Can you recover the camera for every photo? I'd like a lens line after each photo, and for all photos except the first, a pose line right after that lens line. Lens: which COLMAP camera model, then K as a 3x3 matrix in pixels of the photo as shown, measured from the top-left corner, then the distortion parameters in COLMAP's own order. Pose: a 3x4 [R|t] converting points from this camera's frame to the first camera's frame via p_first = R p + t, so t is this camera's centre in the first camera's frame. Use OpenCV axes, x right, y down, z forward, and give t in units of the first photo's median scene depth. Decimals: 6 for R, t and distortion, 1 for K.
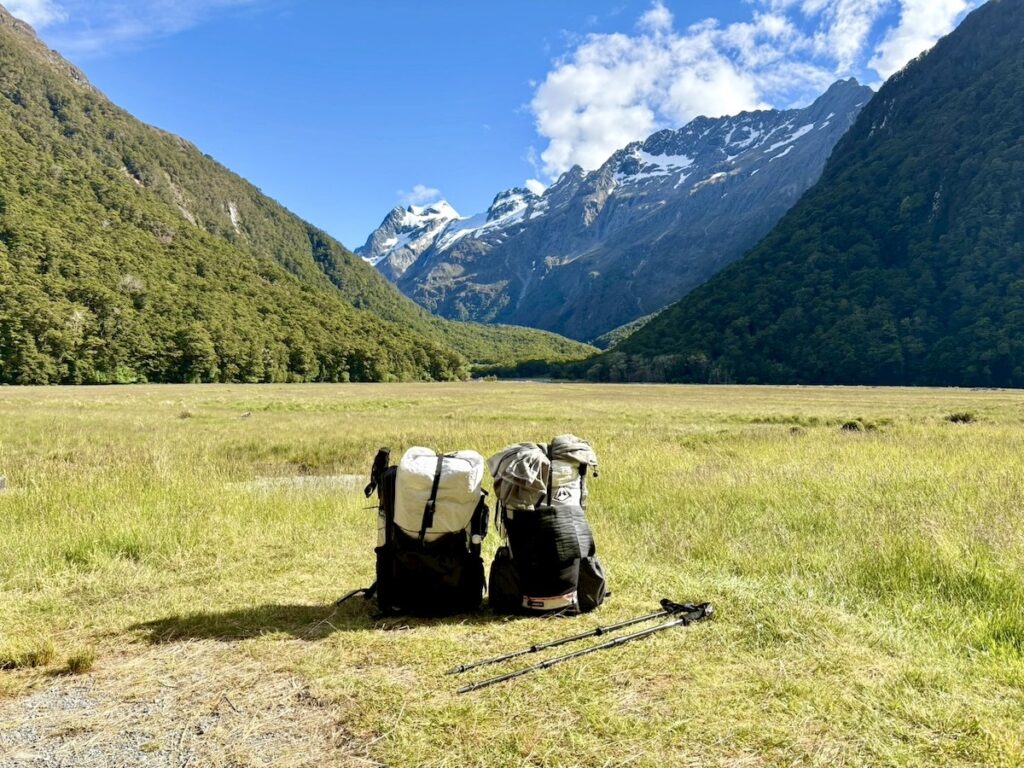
lens RADIAL K [[803.4, 0, 480.0], [0, 803.4, 388.2], [0, 0, 1]] dist [0.006283, -0.059788]
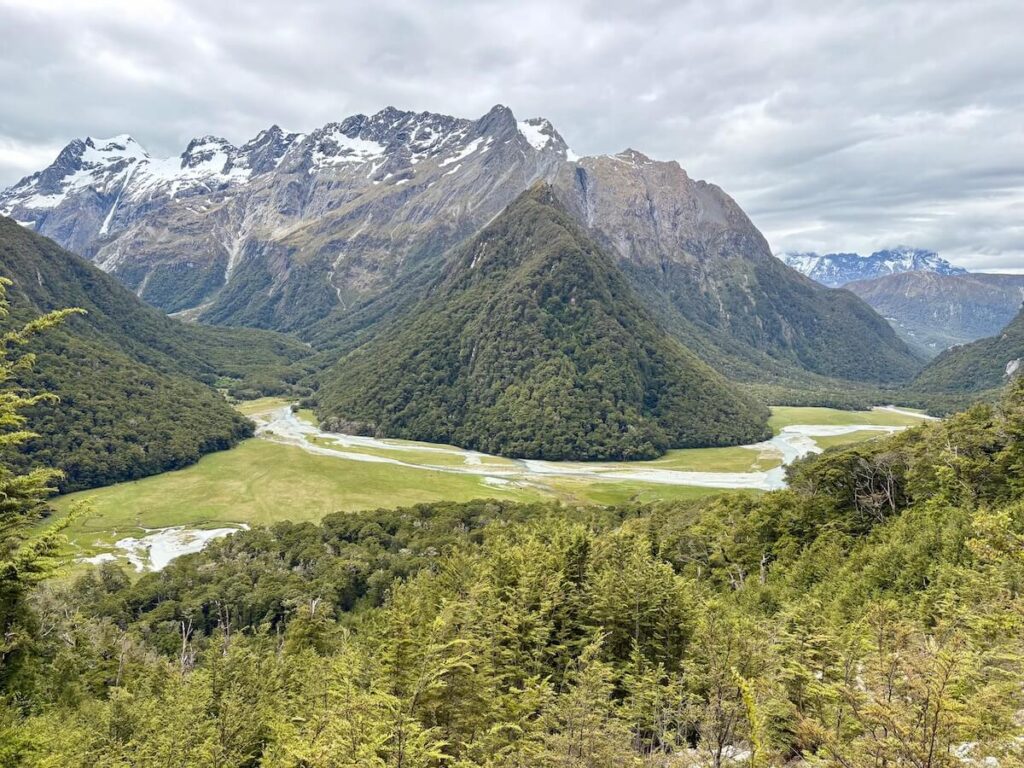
lens RADIAL K [[787.3, 0, 512.0], [0, 787.3, 384.0], [0, 0, 1]] dist [0.050058, -0.010415]
pose [[0.914167, -0.010358, 0.405206, -0.031264], [-0.022758, 0.996785, 0.076822, -0.039572], [-0.404699, -0.079449, 0.910992, -0.139417]]
